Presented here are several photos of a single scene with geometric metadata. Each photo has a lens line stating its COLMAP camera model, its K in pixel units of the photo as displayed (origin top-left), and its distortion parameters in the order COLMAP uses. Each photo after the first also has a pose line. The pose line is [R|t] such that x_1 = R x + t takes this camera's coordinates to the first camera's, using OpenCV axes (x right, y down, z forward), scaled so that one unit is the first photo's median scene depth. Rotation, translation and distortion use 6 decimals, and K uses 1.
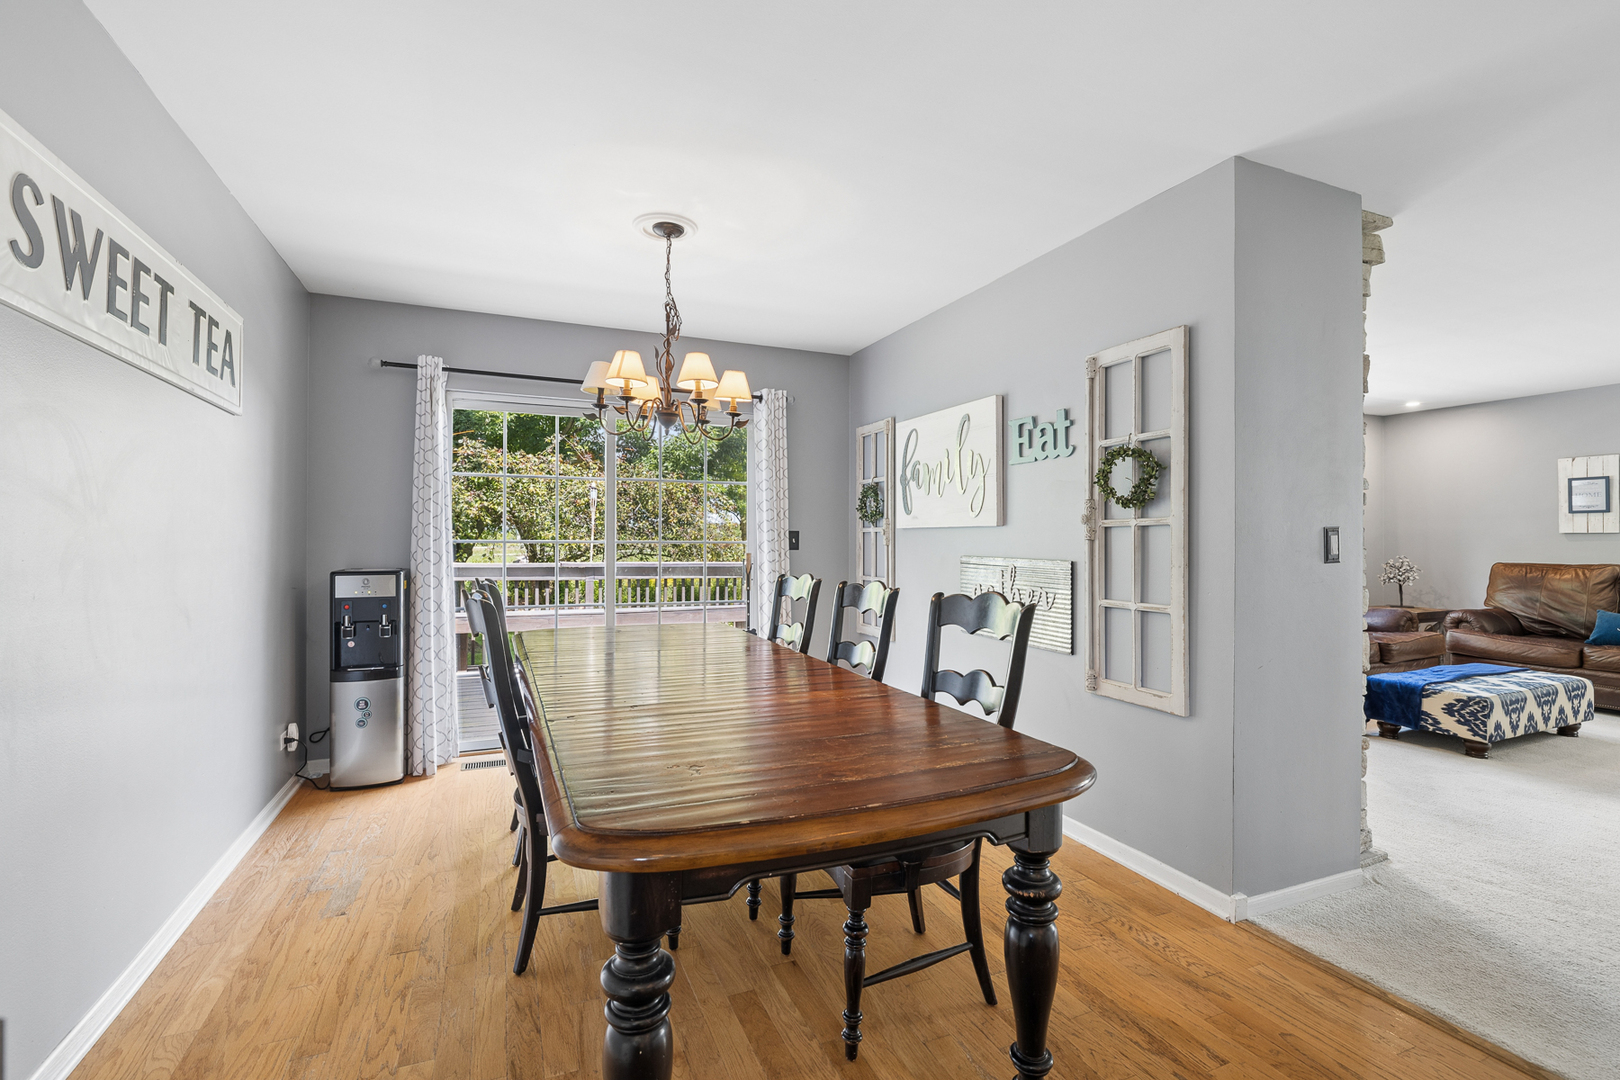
lens RADIAL K [[721.8, 0, 810.0], [0, 721.8, 540.0], [0, 0, 1]] dist [-0.000442, 0.000210]
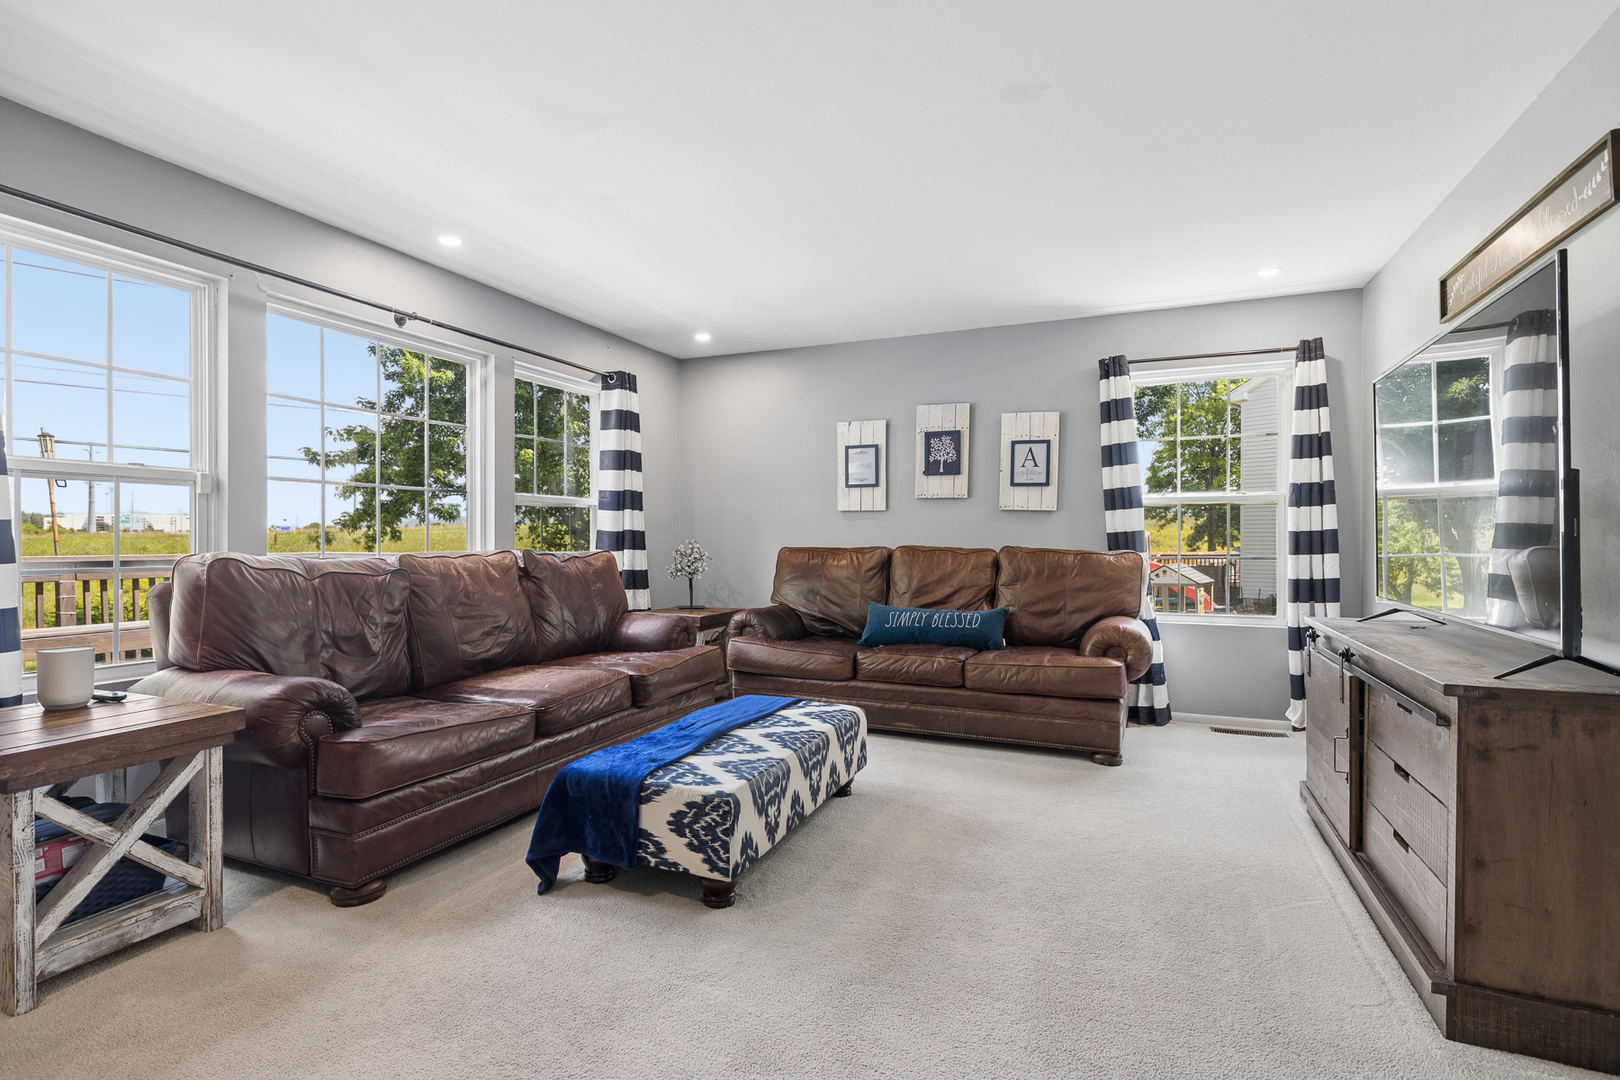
lens RADIAL K [[765.4, 0, 810.0], [0, 765.4, 540.0], [0, 0, 1]] dist [0.000159, -0.000007]
pose [[0.726325, -0.000411, 0.687352, 0.477624], [-0.002515, 0.999992, 0.003255, 0.025442], [-0.687347, -0.004093, 0.726317, 0.444969]]
